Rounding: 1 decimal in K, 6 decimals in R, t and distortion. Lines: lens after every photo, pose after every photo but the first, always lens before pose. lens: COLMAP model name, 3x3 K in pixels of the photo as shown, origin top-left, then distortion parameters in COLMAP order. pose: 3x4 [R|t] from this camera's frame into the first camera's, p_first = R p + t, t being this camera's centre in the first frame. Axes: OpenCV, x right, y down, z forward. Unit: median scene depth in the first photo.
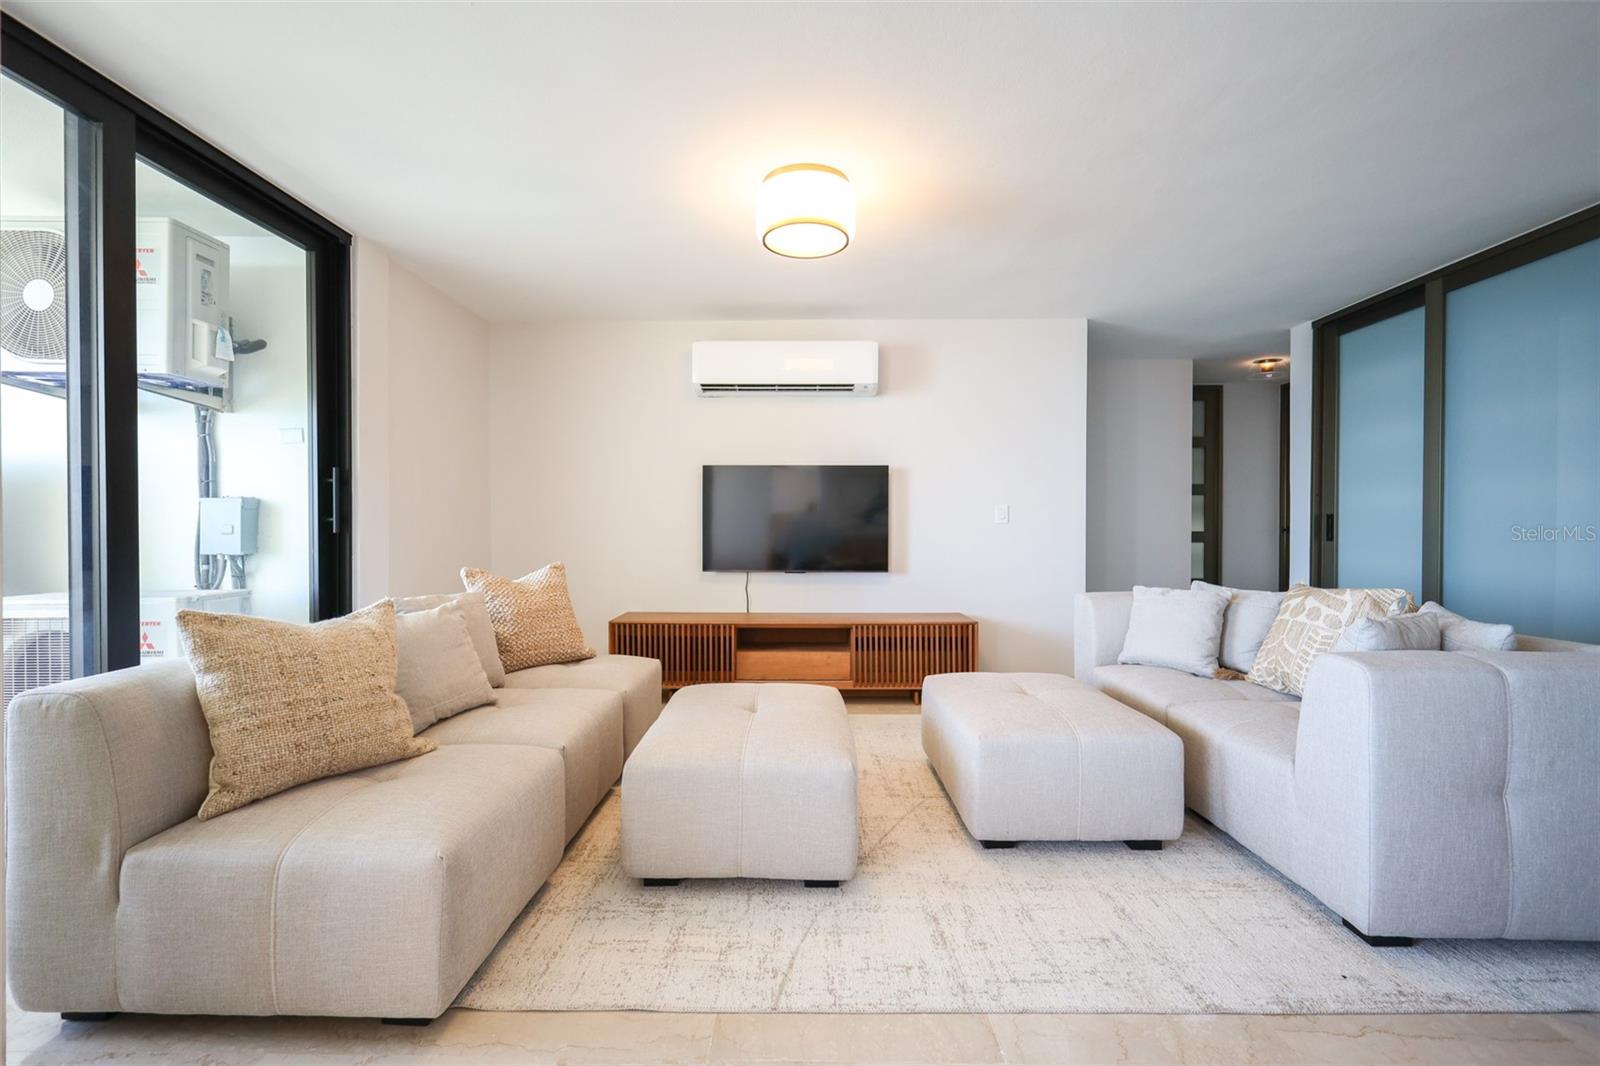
lens RADIAL K [[696.9, 0, 793.4], [0, 696.9, 532.5], [0, 0, 1]] dist [0.002504, 0.000127]
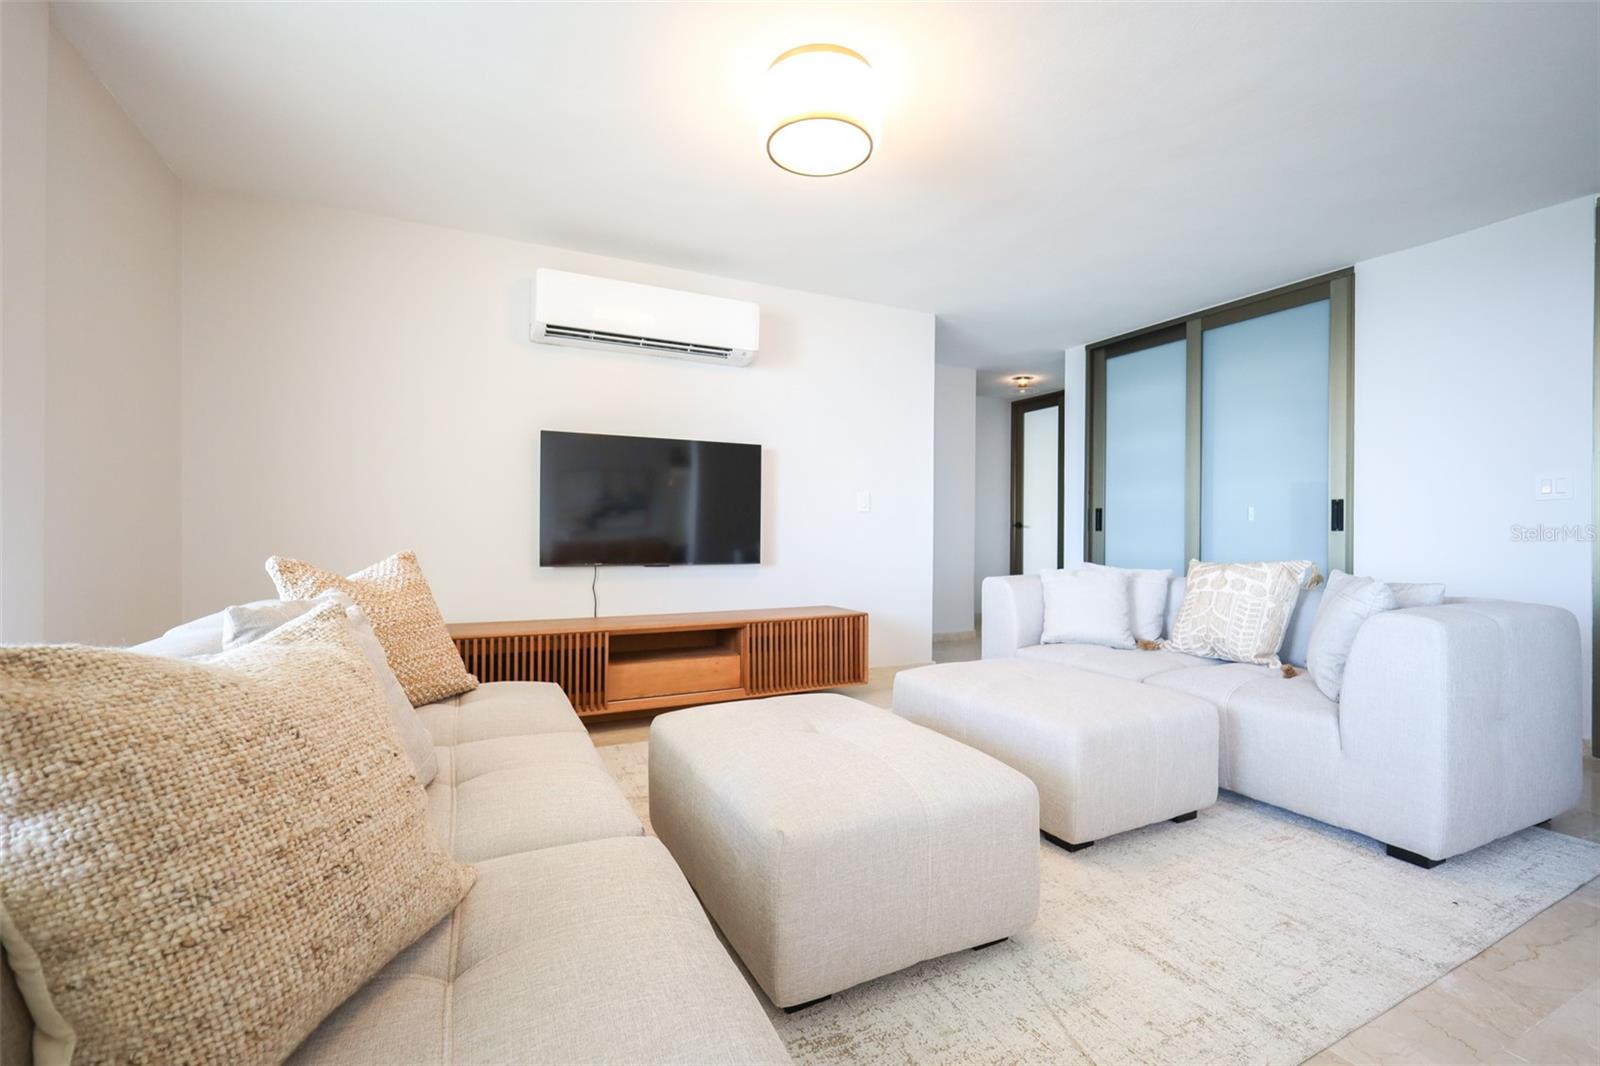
lens RADIAL K [[696.9, 0, 793.4], [0, 696.9, 532.5], [0, 0, 1]] dist [0.002504, 0.000127]
pose [[0.888589, 0.003614, 0.458689, -0.261815], [-0.001151, 0.999983, -0.005650, 0.023994], [-0.458702, 0.004493, 0.888579, 0.201445]]
